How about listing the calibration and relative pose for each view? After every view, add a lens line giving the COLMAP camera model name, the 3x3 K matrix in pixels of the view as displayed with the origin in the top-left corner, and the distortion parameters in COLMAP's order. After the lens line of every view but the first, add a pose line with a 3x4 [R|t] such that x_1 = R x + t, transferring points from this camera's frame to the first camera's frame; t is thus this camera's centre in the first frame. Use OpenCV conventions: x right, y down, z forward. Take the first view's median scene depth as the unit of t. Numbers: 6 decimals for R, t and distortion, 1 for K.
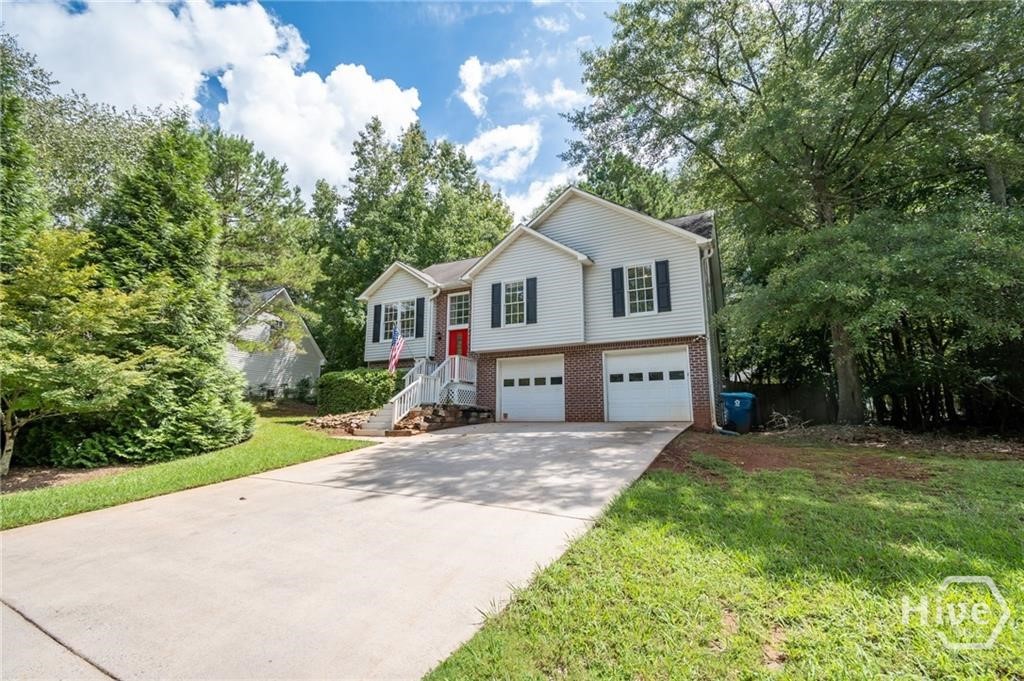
lens RADIAL K [[454.3, 0, 512.0], [0, 454.3, 340.5], [0, 0, 1]] dist [0.001482, -0.000035]
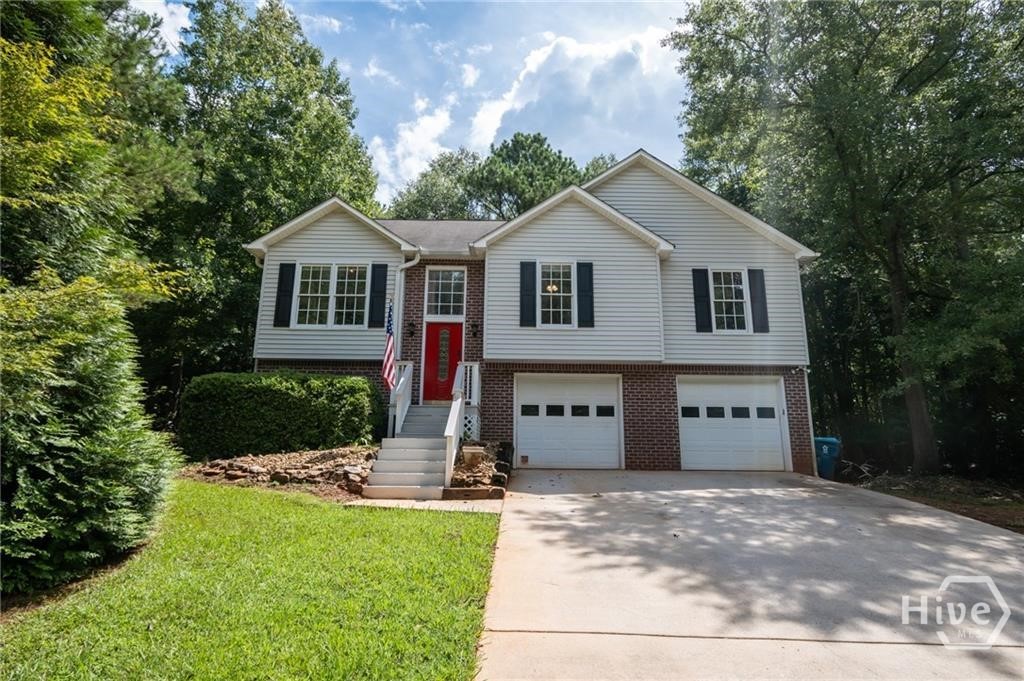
lens RADIAL K [[548.9, 0, 512.0], [0, 548.9, 340.5], [0, 0, 1]] dist [0.001199, -0.000091]
pose [[0.880866, 0.110815, 0.460211, -0.425435], [-0.091789, 0.993746, -0.063597, 0.045359], [-0.464380, 0.013778, 0.885529, 0.297732]]
